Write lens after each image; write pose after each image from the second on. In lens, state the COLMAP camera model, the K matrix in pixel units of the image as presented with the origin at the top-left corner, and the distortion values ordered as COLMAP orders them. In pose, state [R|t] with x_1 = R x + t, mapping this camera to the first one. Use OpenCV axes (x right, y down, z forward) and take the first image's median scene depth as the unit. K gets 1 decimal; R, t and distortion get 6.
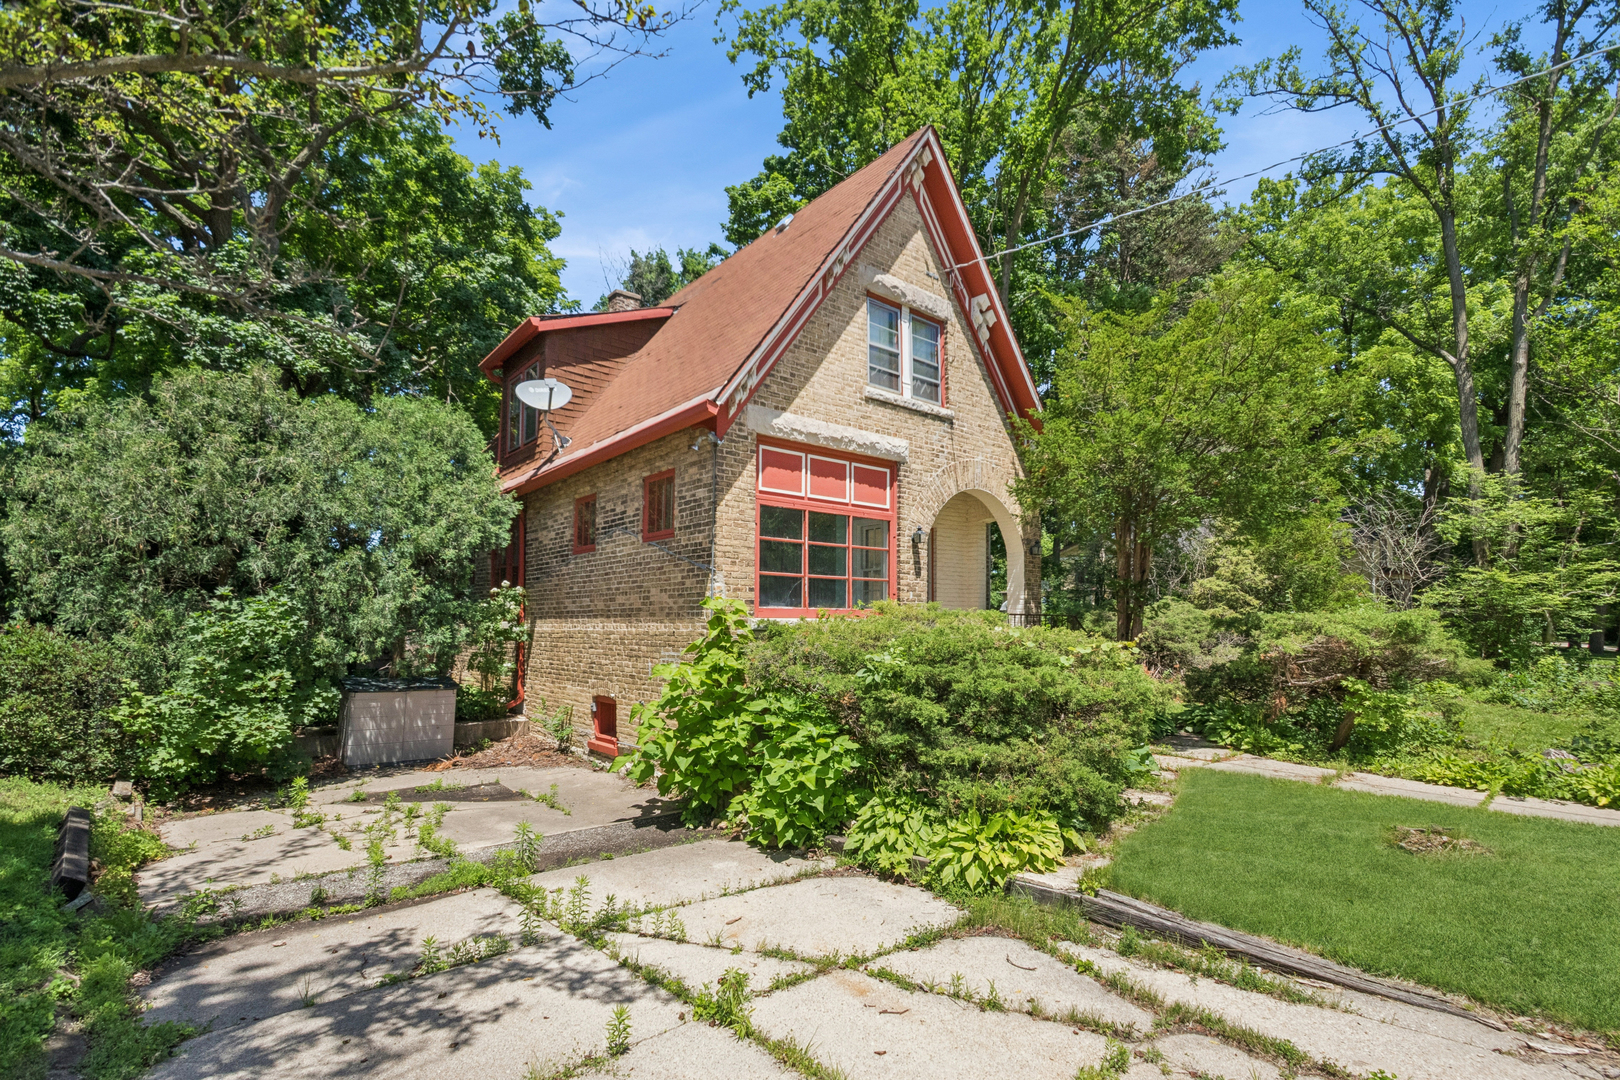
lens RADIAL K [[756.4, 0, 820.7], [0, 756.4, 582.9], [0, 0, 1]] dist [-0.000245, -0.010615]
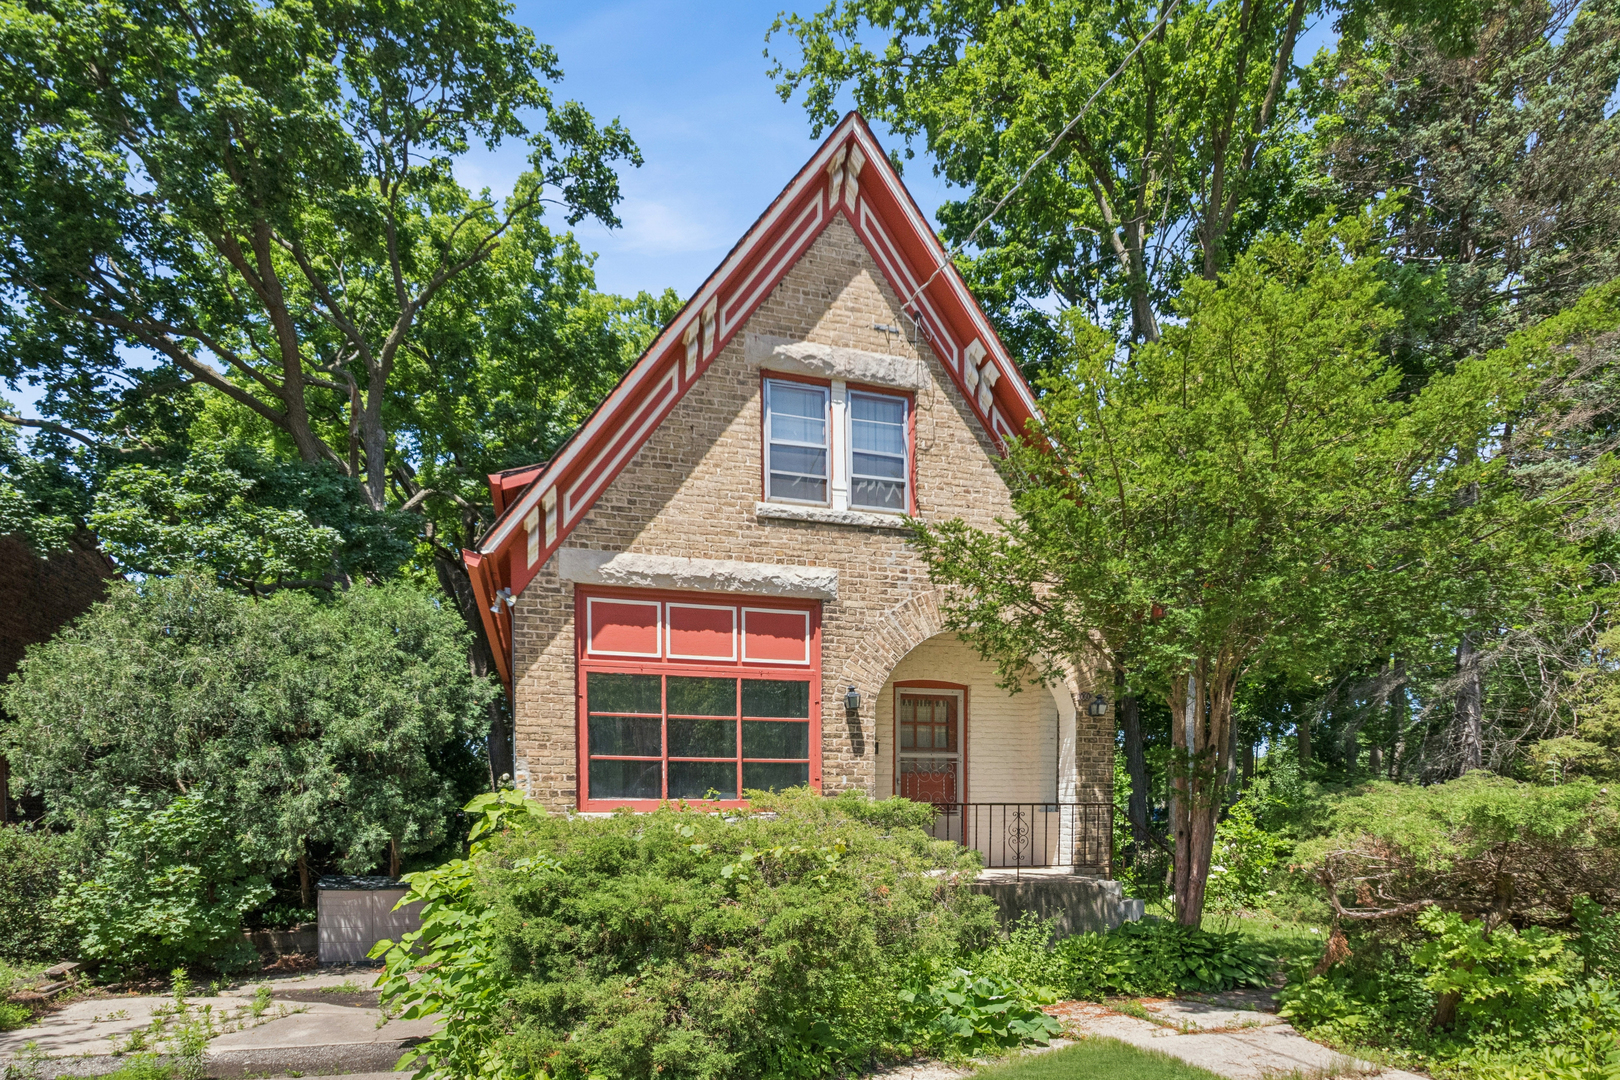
lens RADIAL K [[931.4, 0, 807.6], [0, 931.4, 829.1], [0, 0, 1]] dist [-0.007363, 0.003412]
pose [[0.918313, -0.000361, -0.395854, 0.488343], [0.026488, 0.997814, 0.060538, 0.008512], [0.394967, -0.066078, 0.916316, 0.160814]]
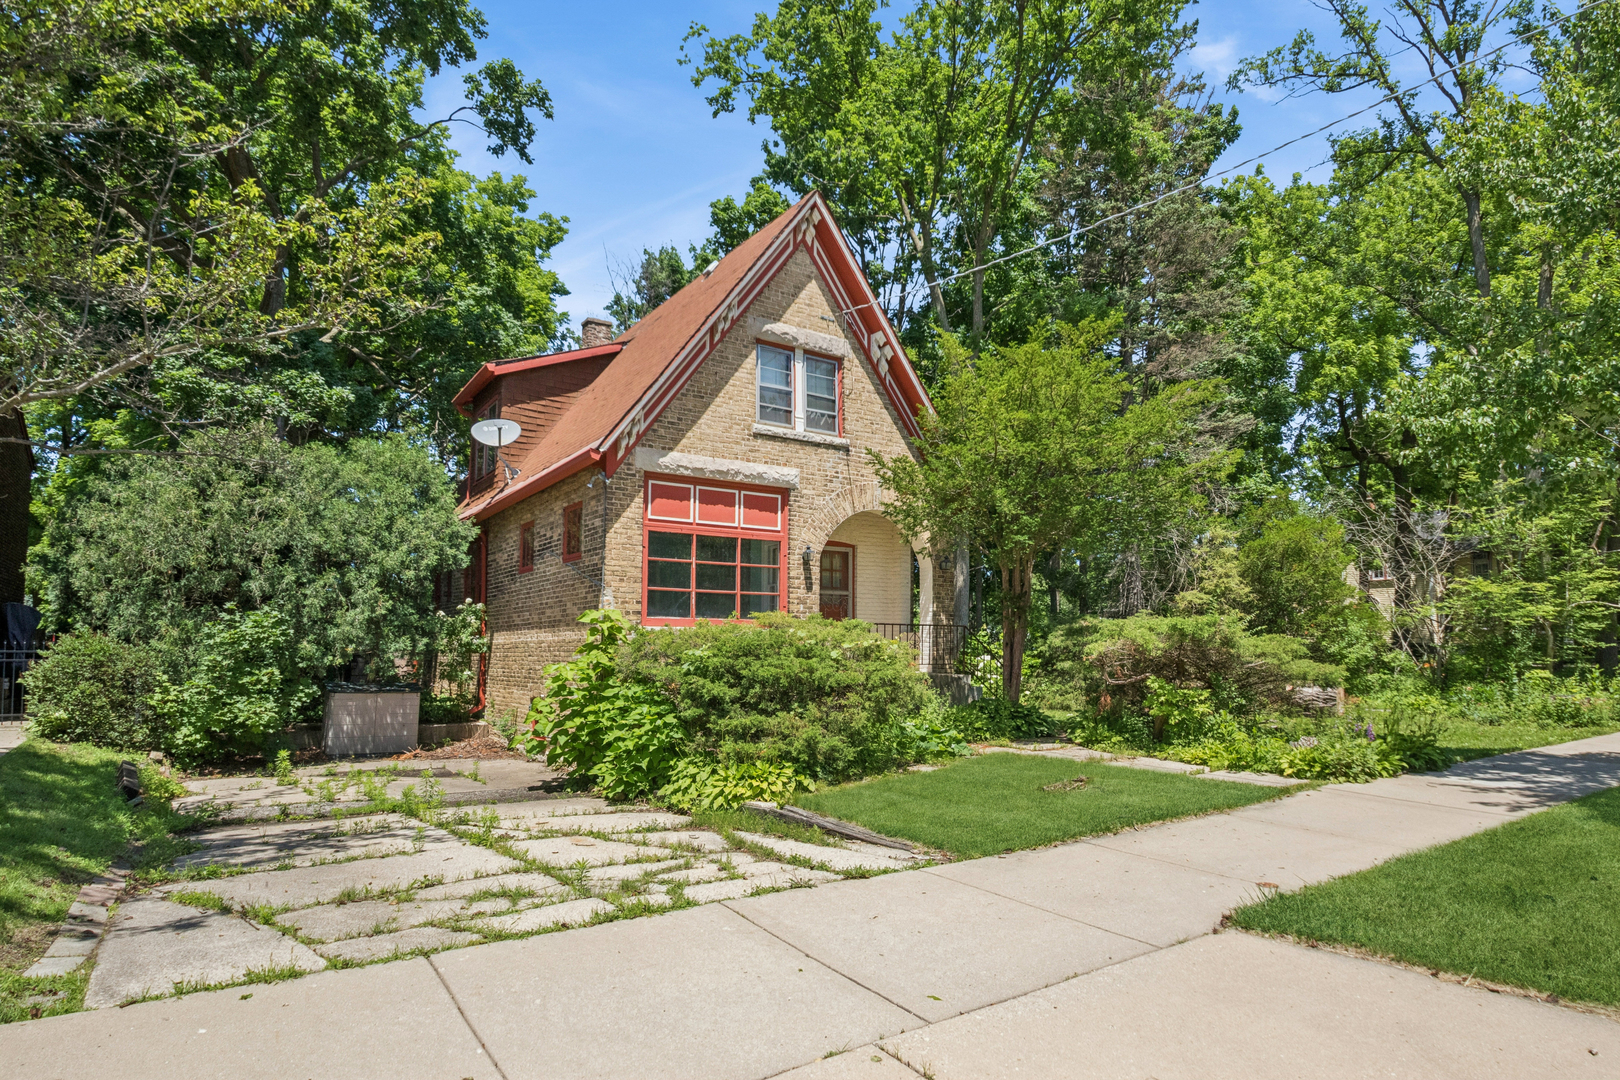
lens RADIAL K [[898.2, 0, 816.0], [0, 898.2, 585.0], [0, 0, 1]] dist [-0.025413, 0.000061]
pose [[0.995189, -0.008323, -0.097621, 0.294008], [0.006416, 0.999783, -0.019838, 0.010494], [0.097765, 0.019116, 0.995026, -0.343661]]
